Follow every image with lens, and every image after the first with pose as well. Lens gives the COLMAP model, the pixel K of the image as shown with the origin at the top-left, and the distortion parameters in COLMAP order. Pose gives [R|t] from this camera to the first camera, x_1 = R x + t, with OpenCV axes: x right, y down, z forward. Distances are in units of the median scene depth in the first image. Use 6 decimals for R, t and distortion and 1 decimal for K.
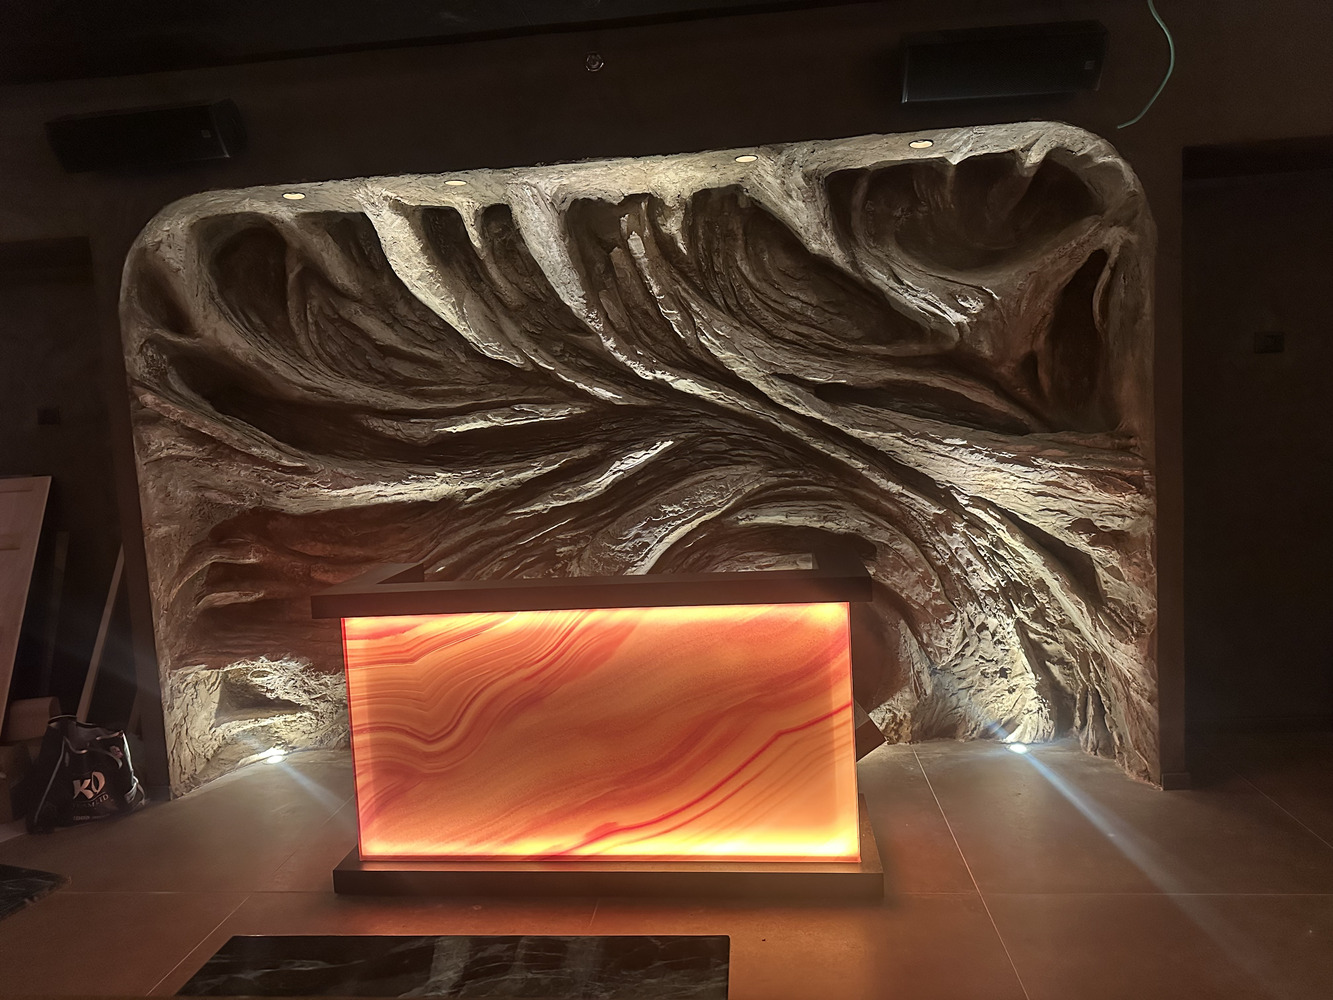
lens RADIAL K [[920.1, 0, 670.5], [0, 920.1, 486.6], [0, 0, 1]] dist [0.188602, -0.330159]
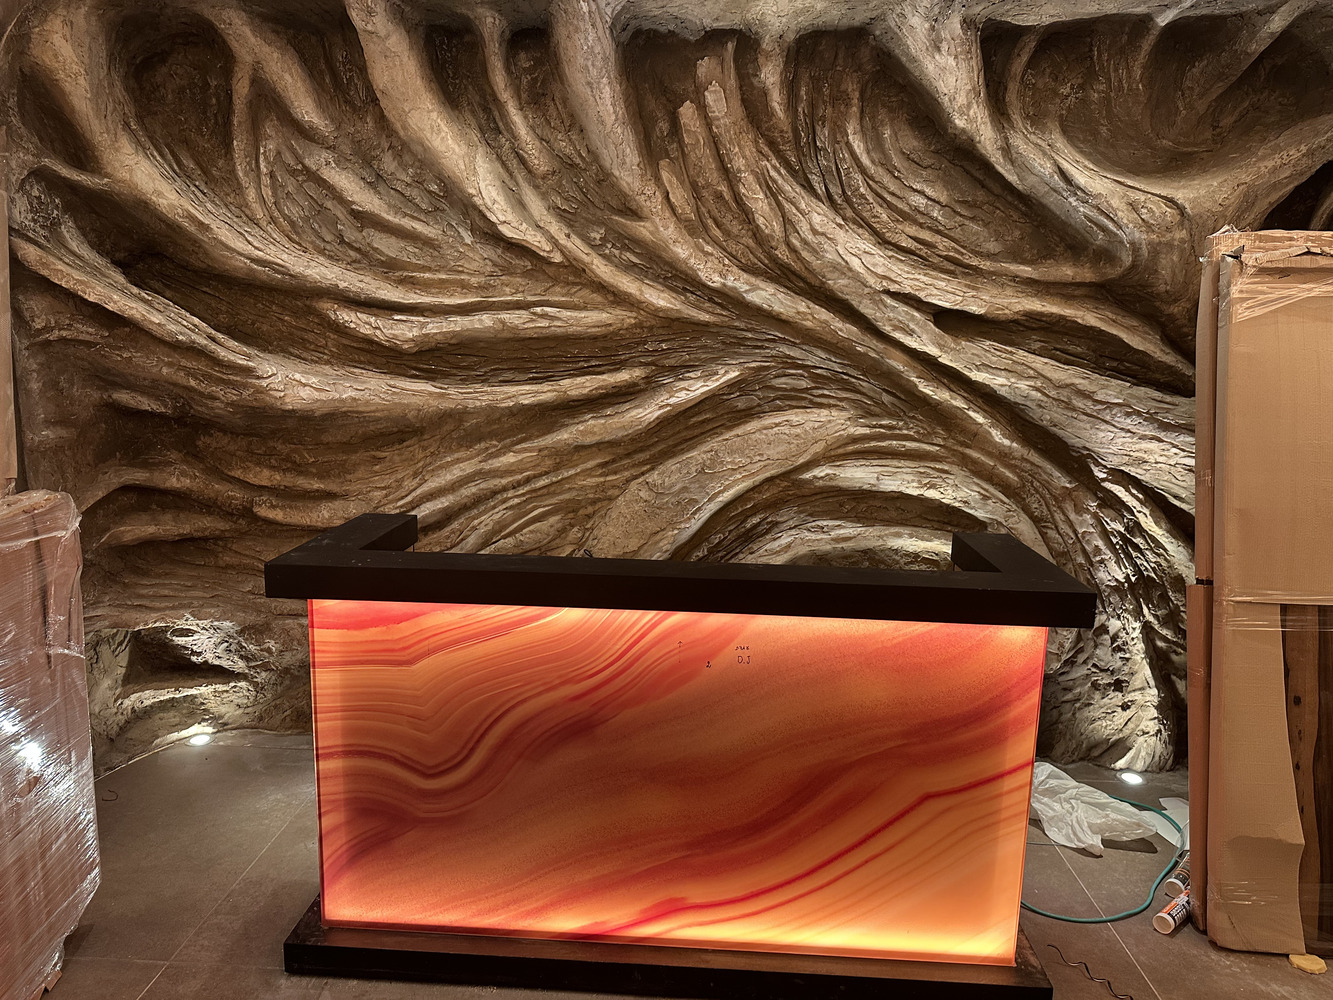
lens RADIAL K [[929.9, 0, 672.8], [0, 929.9, 499.4], [0, 0, 1]] dist [0.111334, -0.159116]
pose [[0.995408, 0.065649, 0.069664, -0.100977], [-0.071804, 0.993361, 0.089878, -0.008969], [-0.063301, -0.094467, 0.993513, 0.222787]]
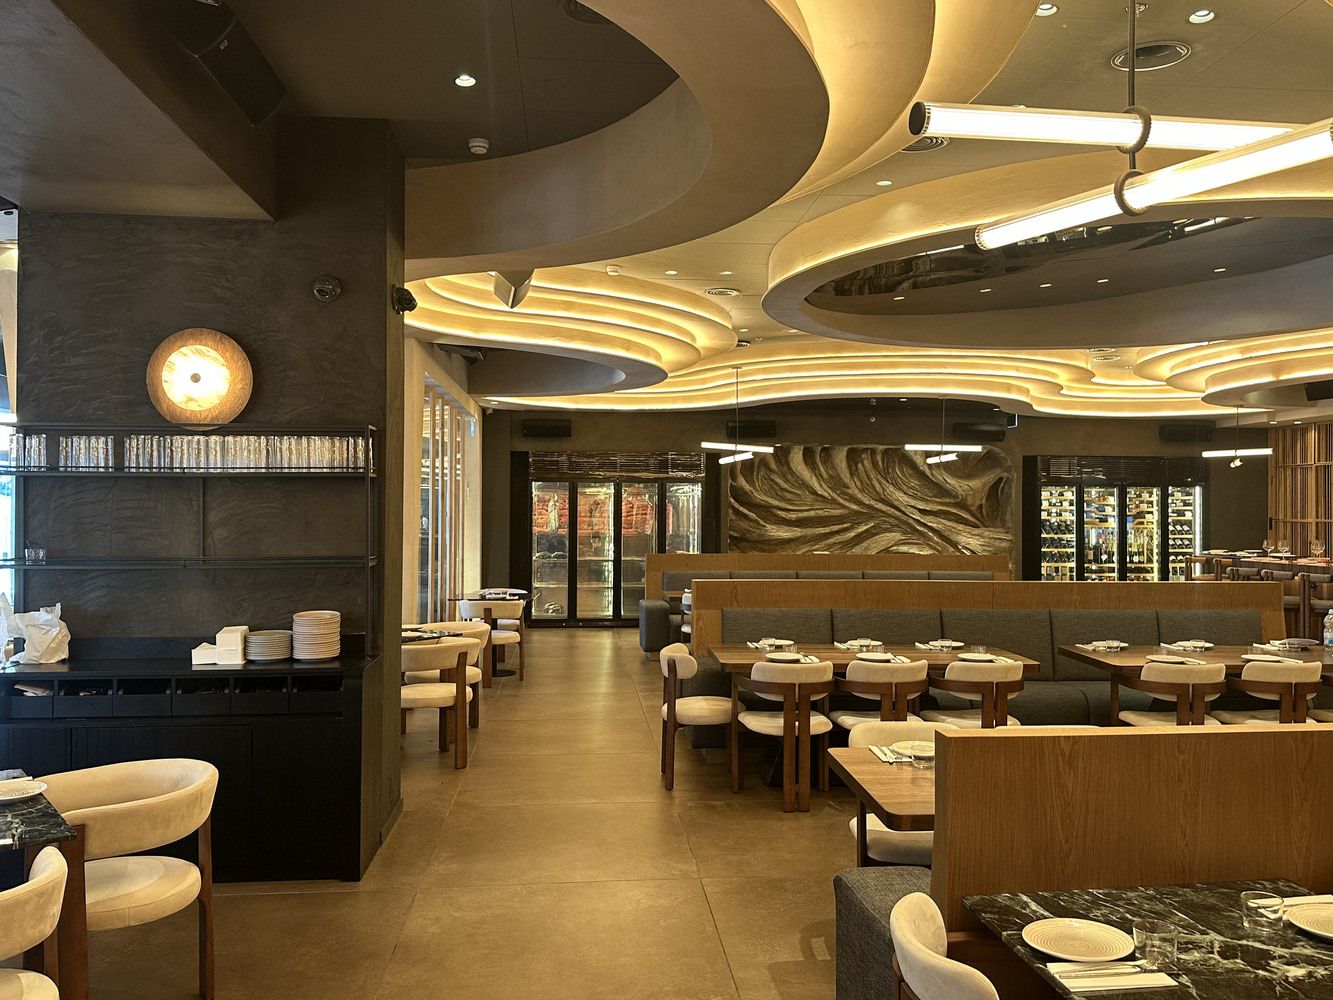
lens RADIAL K [[1118.1, 0, 665.1], [0, 1118.1, 506.3], [0, 0, 1]] dist [0.157823, -0.262904]
pose [[0.980298, 0.061874, 0.187584, -1.434047], [-0.044325, 0.994360, -0.096349, 0.295782], [-0.192488, 0.086136, 0.977512, -2.650704]]
